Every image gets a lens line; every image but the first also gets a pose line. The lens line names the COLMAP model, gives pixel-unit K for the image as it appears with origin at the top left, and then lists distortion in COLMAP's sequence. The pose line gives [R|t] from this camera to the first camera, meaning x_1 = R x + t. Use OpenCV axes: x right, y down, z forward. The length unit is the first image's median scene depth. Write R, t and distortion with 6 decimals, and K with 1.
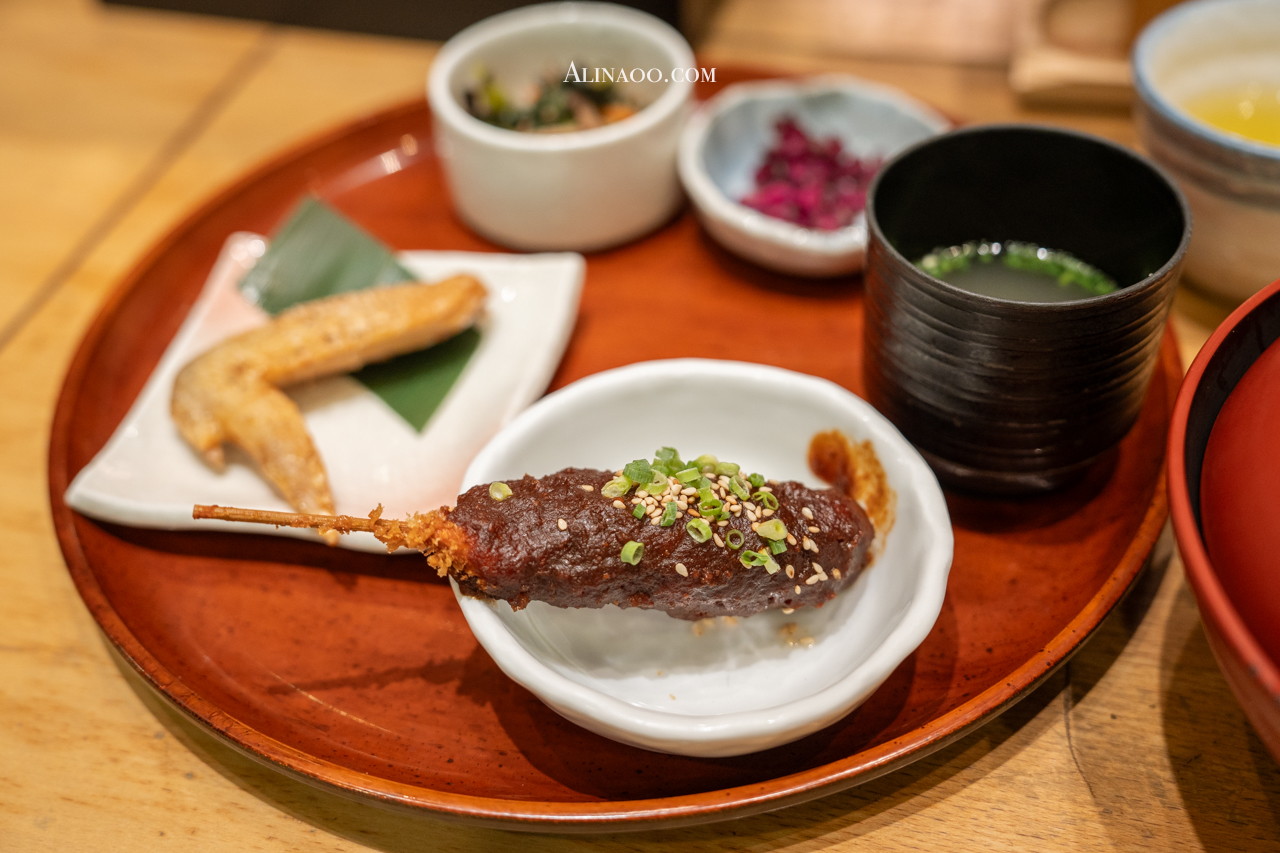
lens RADIAL K [[1417.9, 0, 646.9], [0, 1417.9, 422.4], [0, 0, 1]] dist [-0.000242, 0.000000]
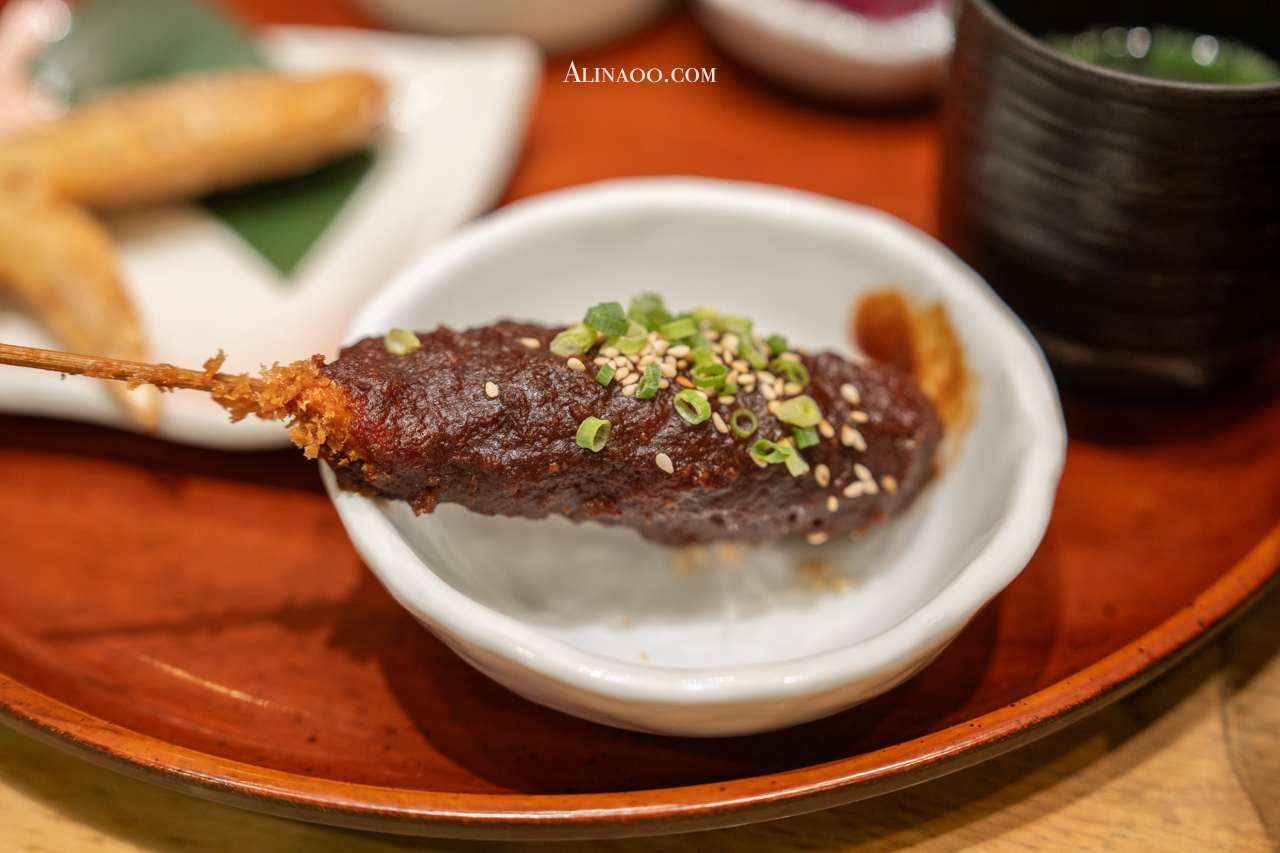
lens RADIAL K [[1909.5, 0, 636.7], [0, 1909.5, 420.5], [0, 0, 1]] dist [0.149460, 0.000000]
pose [[0.999234, 0.035435, 0.016582, -0.004668], [-0.035499, 0.999363, 0.003598, 0.078961], [-0.016444, -0.004184, 0.999856, 0.080146]]
